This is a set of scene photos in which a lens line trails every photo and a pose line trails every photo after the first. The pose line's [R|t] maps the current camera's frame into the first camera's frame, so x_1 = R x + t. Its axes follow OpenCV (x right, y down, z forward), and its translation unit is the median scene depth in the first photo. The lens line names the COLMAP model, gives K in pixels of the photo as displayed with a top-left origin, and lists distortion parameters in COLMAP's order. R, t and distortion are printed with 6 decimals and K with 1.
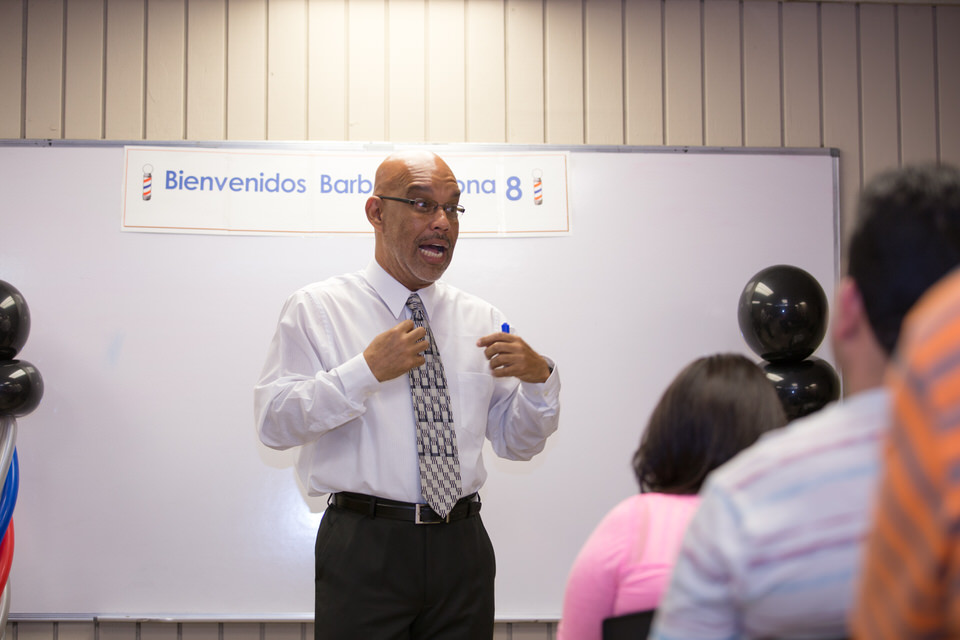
lens RADIAL K [[2463.7, 0, 493.2], [0, 2463.7, 292.3], [0, 0, 1]] dist [-0.149585, 0.000000]
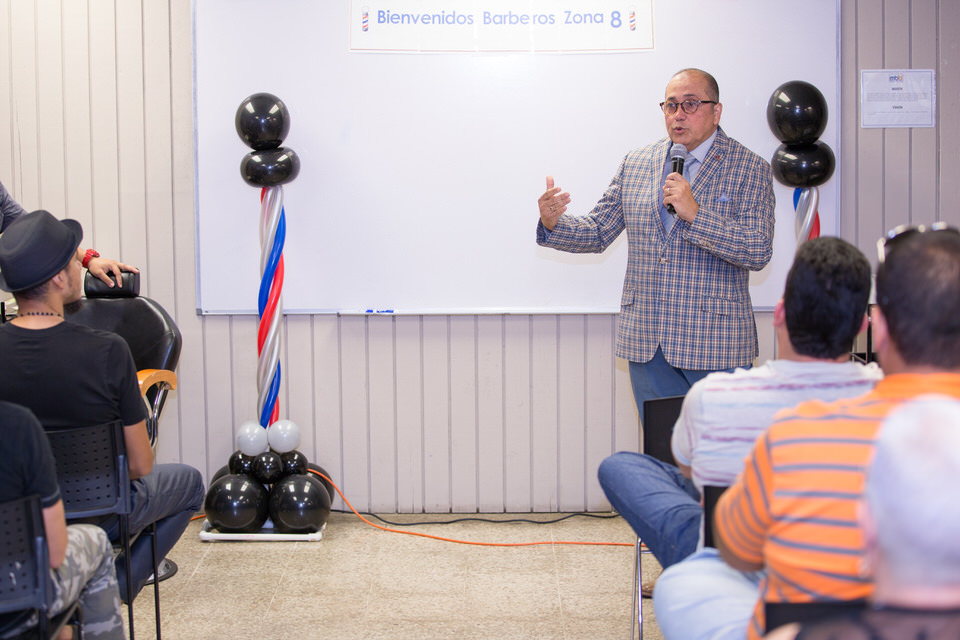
lens RADIAL K [[2017.5, 0, 489.3], [0, 2017.5, 313.0], [0, 0, 1]] dist [-0.302413, 0.000000]
pose [[0.996966, 0.005022, -0.077672, 0.026675], [0.013131, 0.972761, 0.231440, -0.149246], [0.076719, -0.231758, 0.969744, -0.194460]]
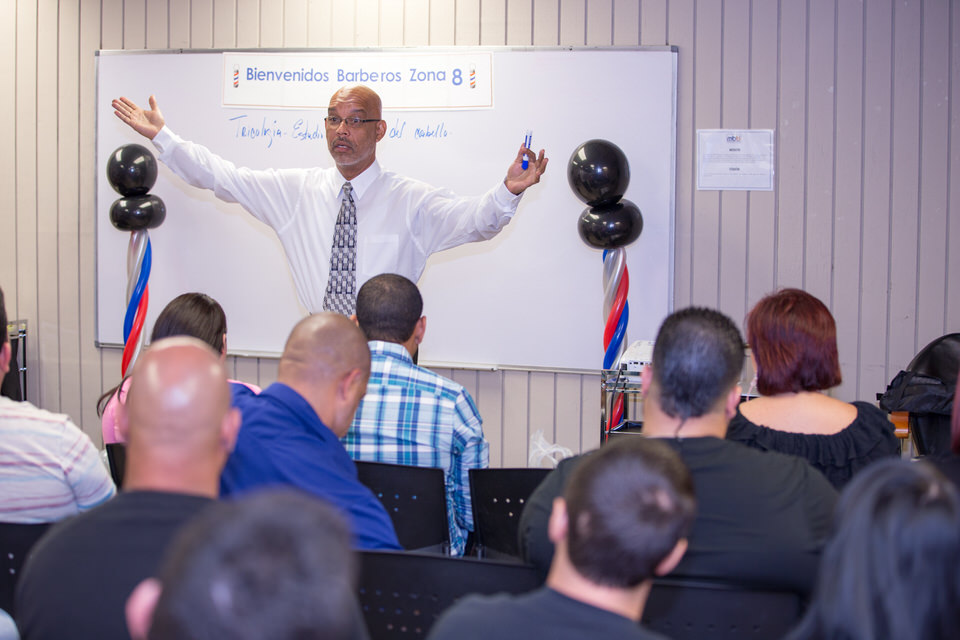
lens RADIAL K [[2017.5, 0, 499.2], [0, 2017.5, 302.2], [0, 0, 1]] dist [-0.302413, 0.000000]
pose [[0.914163, 0.047663, -0.402534, 0.525987], [0.032043, 0.981458, 0.188981, -0.137526], [0.404077, -0.185658, 0.895685, -0.092639]]
